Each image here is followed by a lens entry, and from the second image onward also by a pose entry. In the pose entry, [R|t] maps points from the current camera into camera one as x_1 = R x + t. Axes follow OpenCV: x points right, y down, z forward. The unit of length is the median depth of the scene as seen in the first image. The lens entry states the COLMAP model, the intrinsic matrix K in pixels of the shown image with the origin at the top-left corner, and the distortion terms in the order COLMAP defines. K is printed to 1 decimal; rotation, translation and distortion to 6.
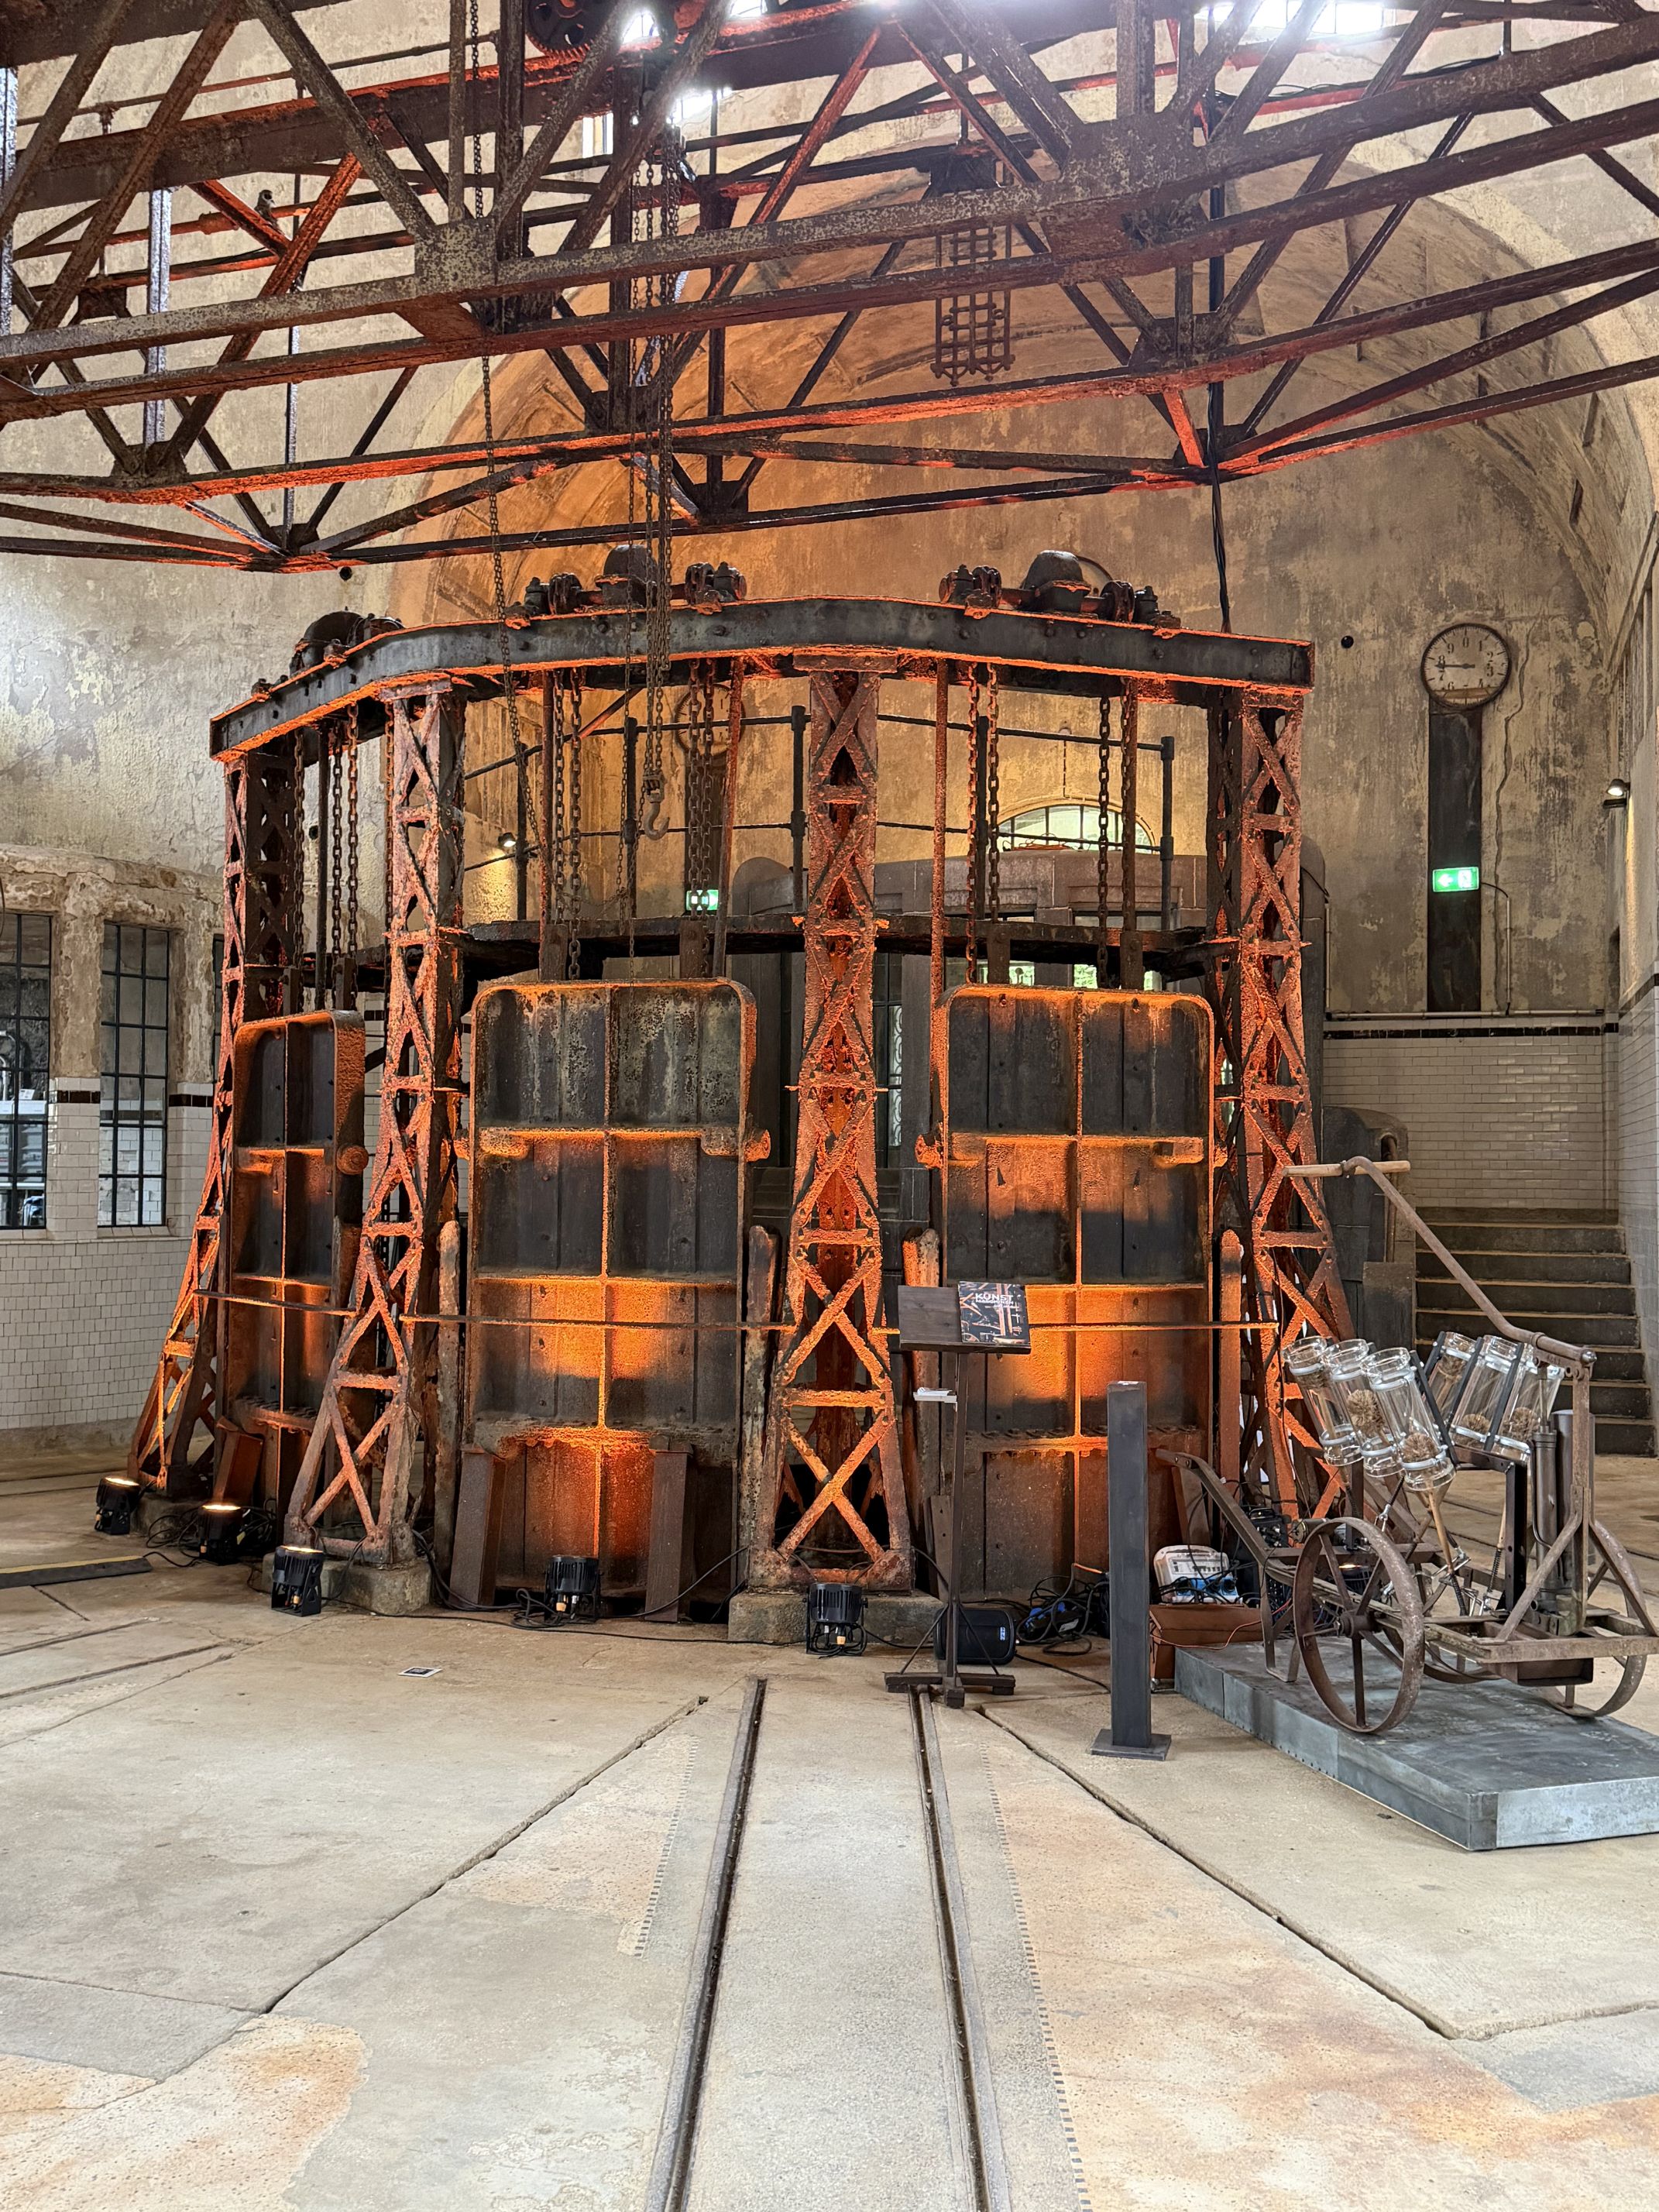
lens RADIAL K [[1934.0, 0, 829.5], [0, 1934.0, 1106.0], [0, 0, 1]] dist [0.160830, 0.003816]
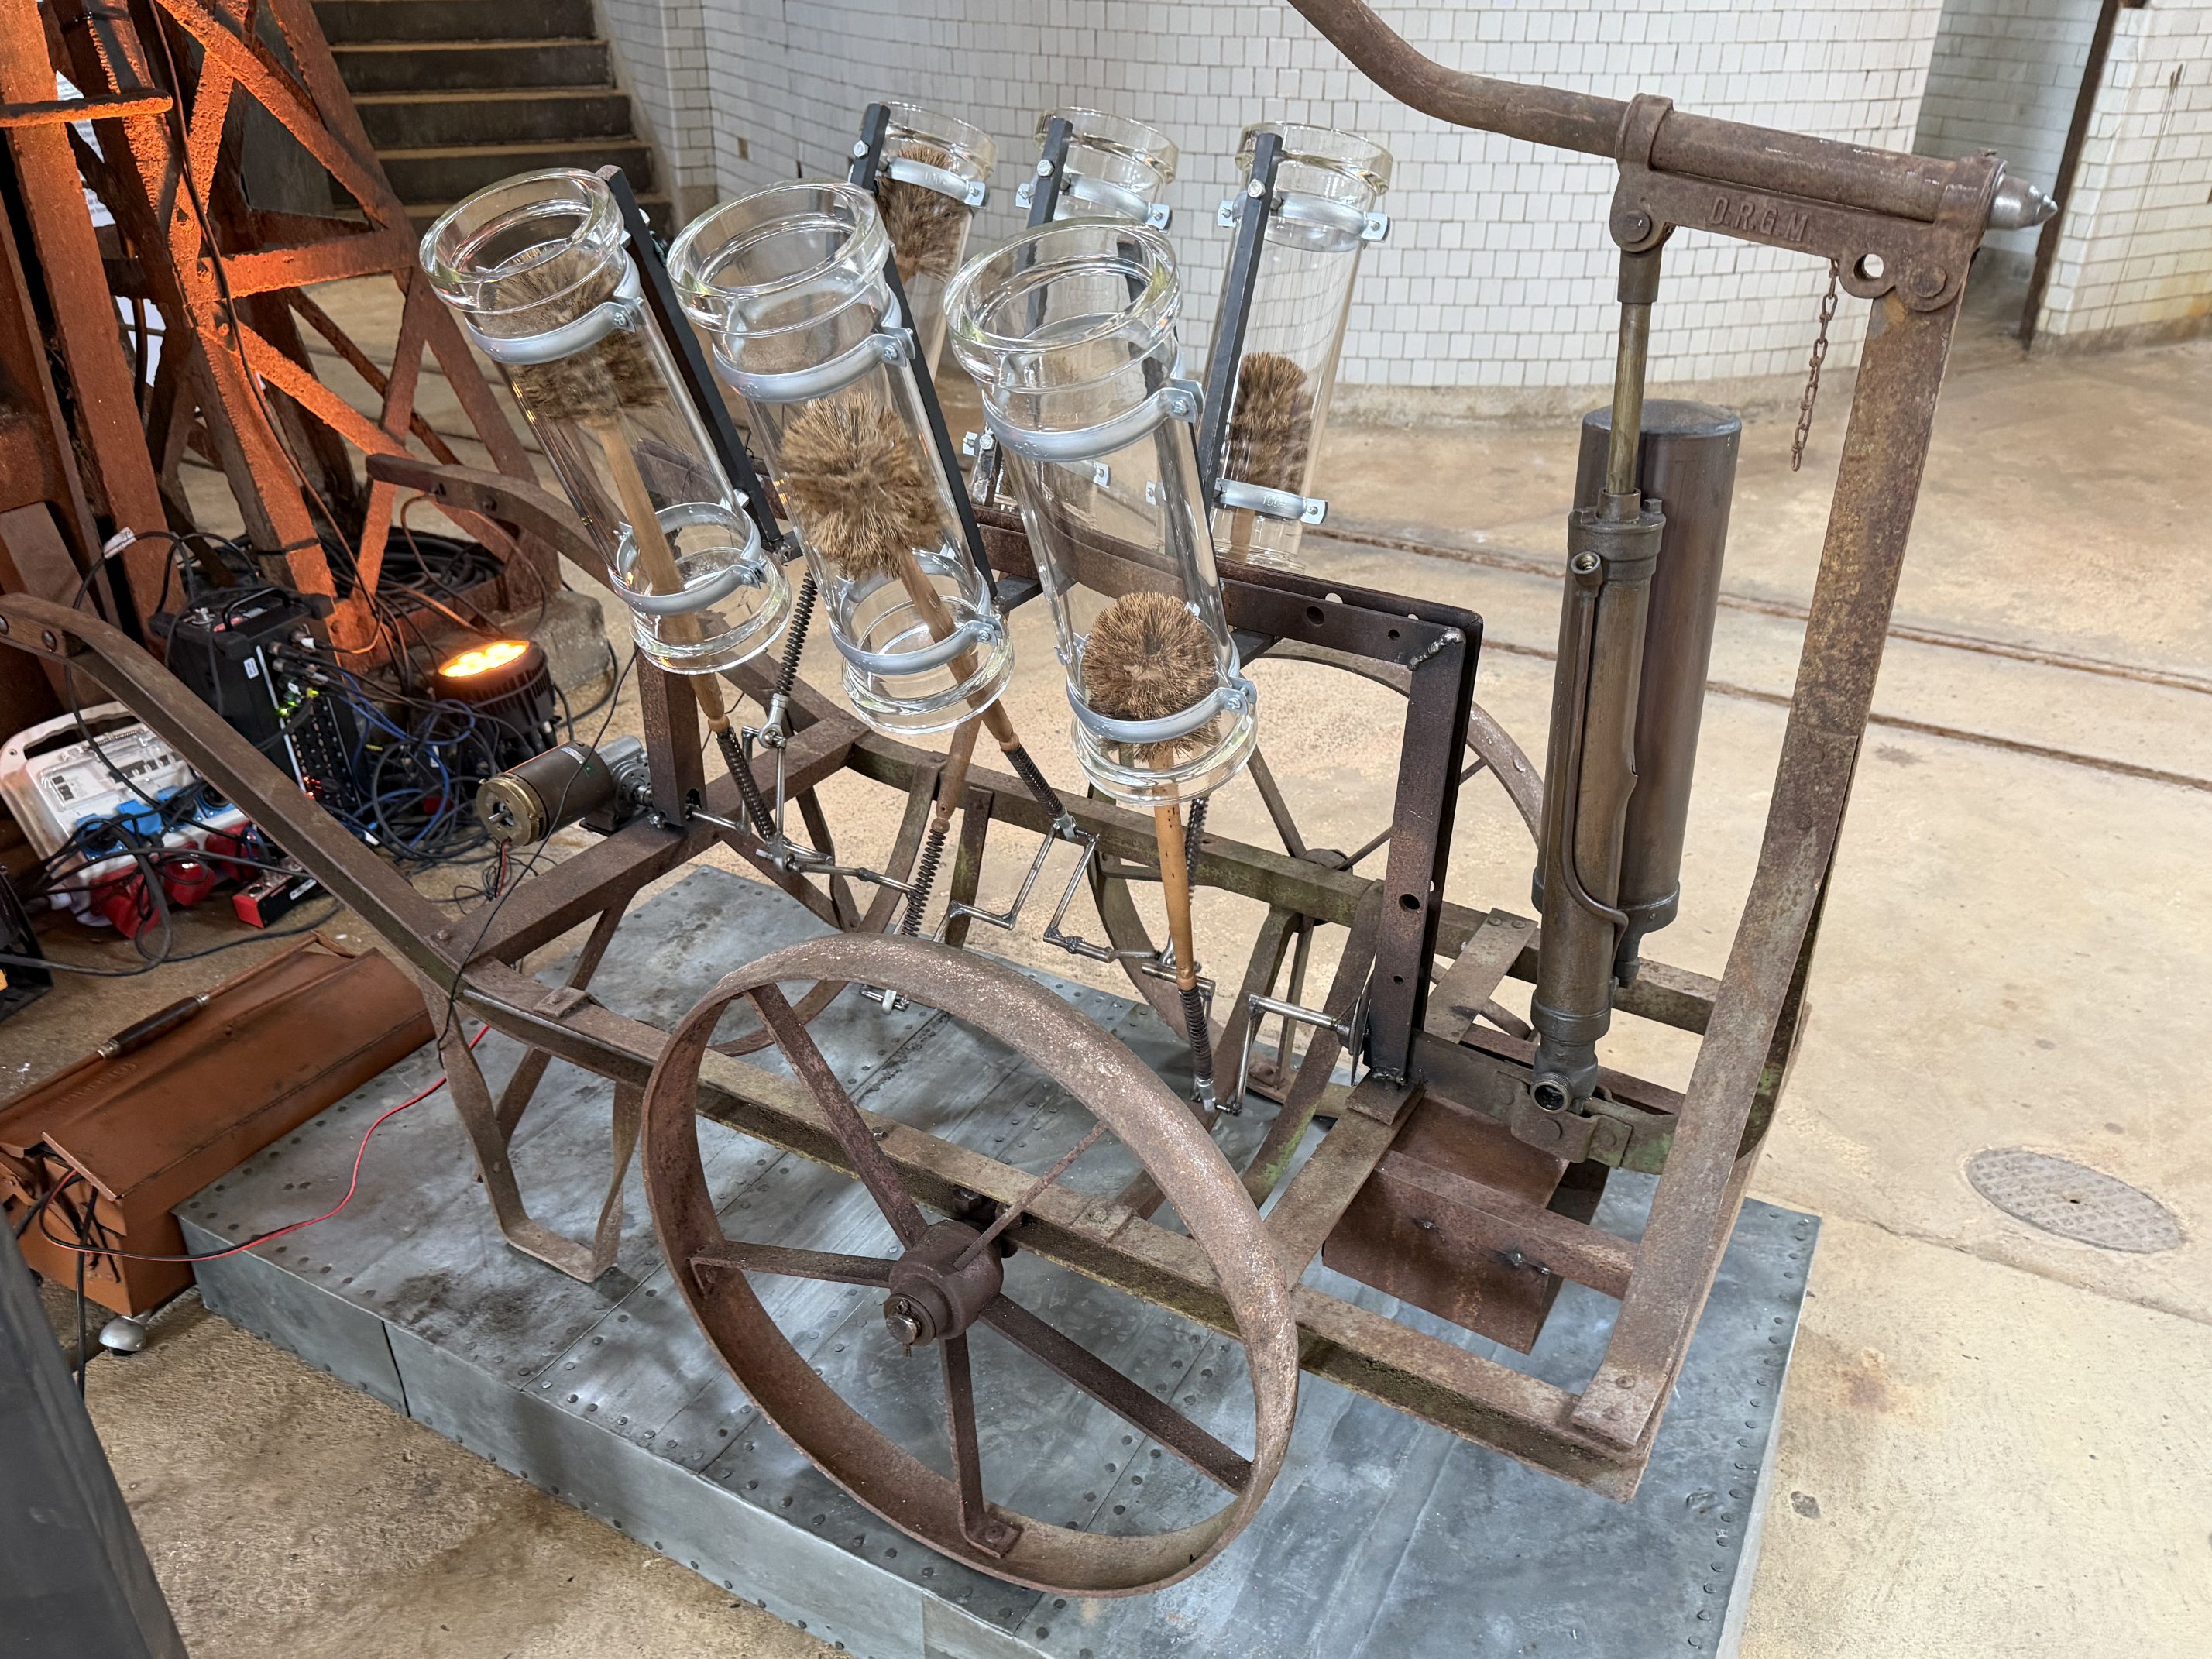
lens RADIAL K [[1664.1, 0, 1106.0], [0, 1664.1, 829.5], [0, 0, 1]] dist [-0.000423, -0.001506]
pose [[0.719627, -0.332283, 0.609693, 0.117780], [-0.031702, 0.861425, 0.506895, 0.064728], [-0.693637, -0.384103, 0.609370, 0.630504]]
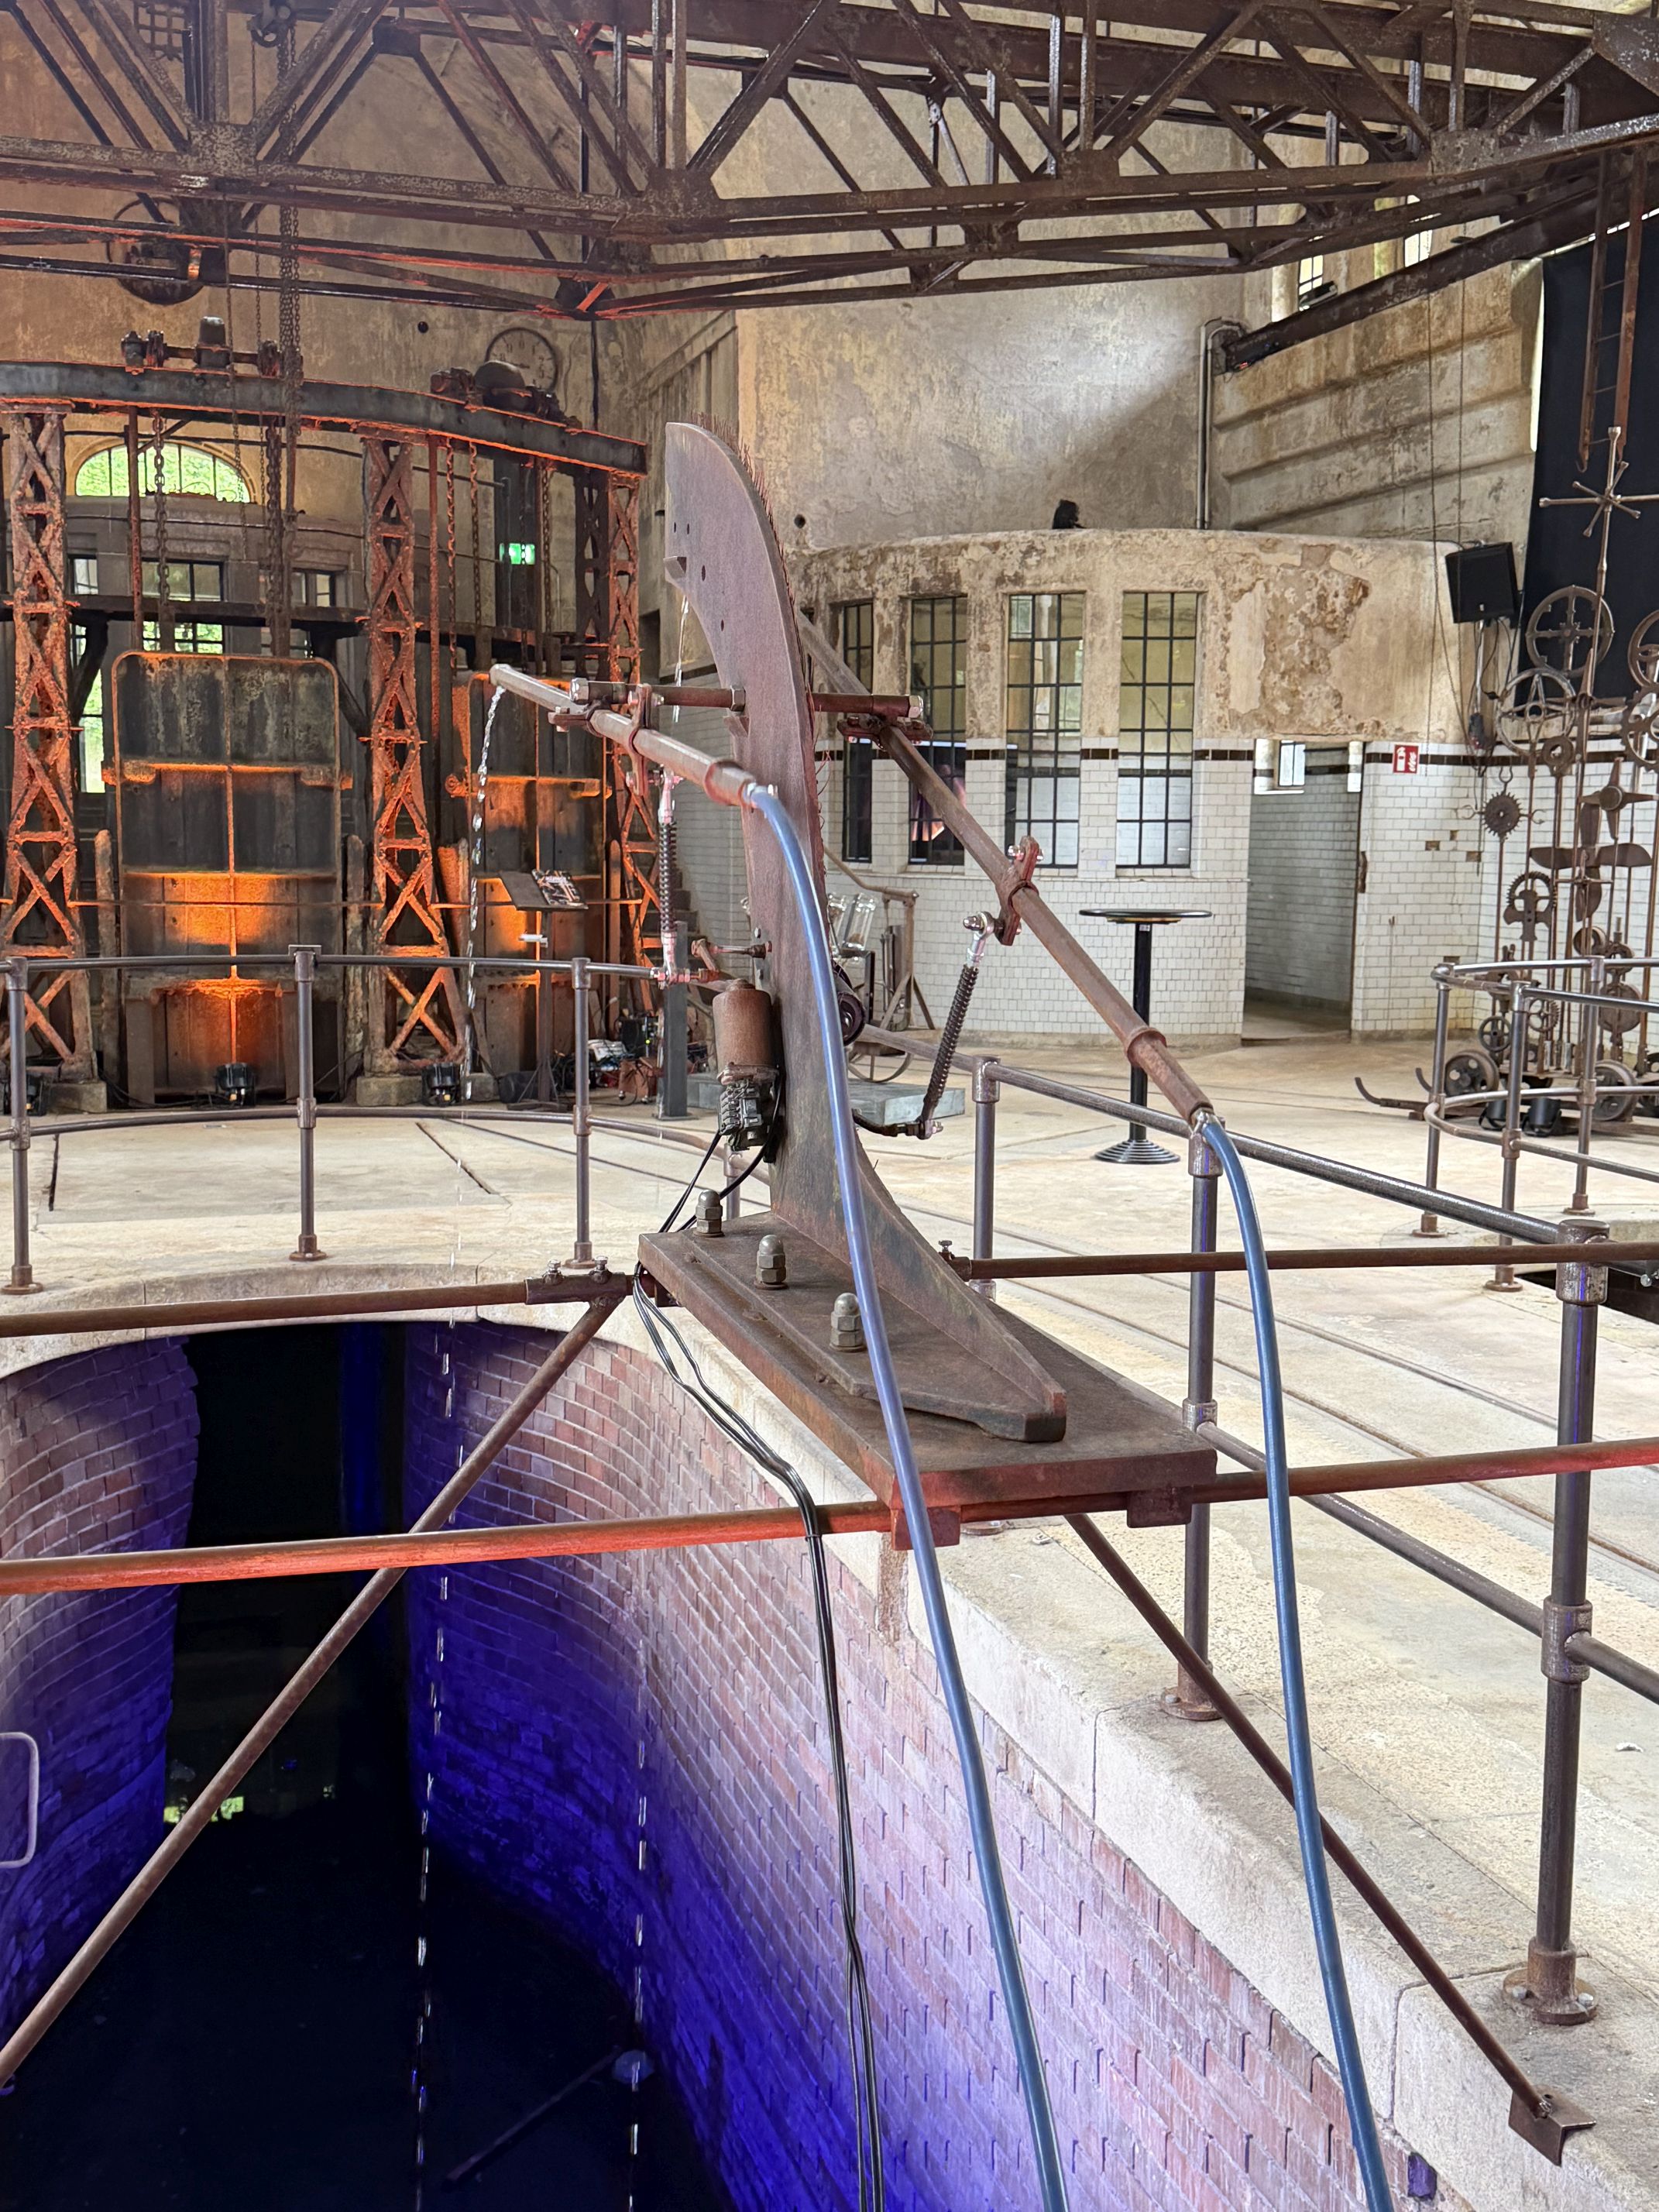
lens RADIAL K [[2322.6, 0, 829.5], [0, 2322.6, 1106.0], [0, 0, 1]] dist [0.072920, -0.018764]
pose [[0.819227, -0.062670, 0.570035, -0.726704], [-0.030982, 0.987722, 0.153117, -0.015763], [-0.572633, -0.143099, 0.807227, -0.620897]]
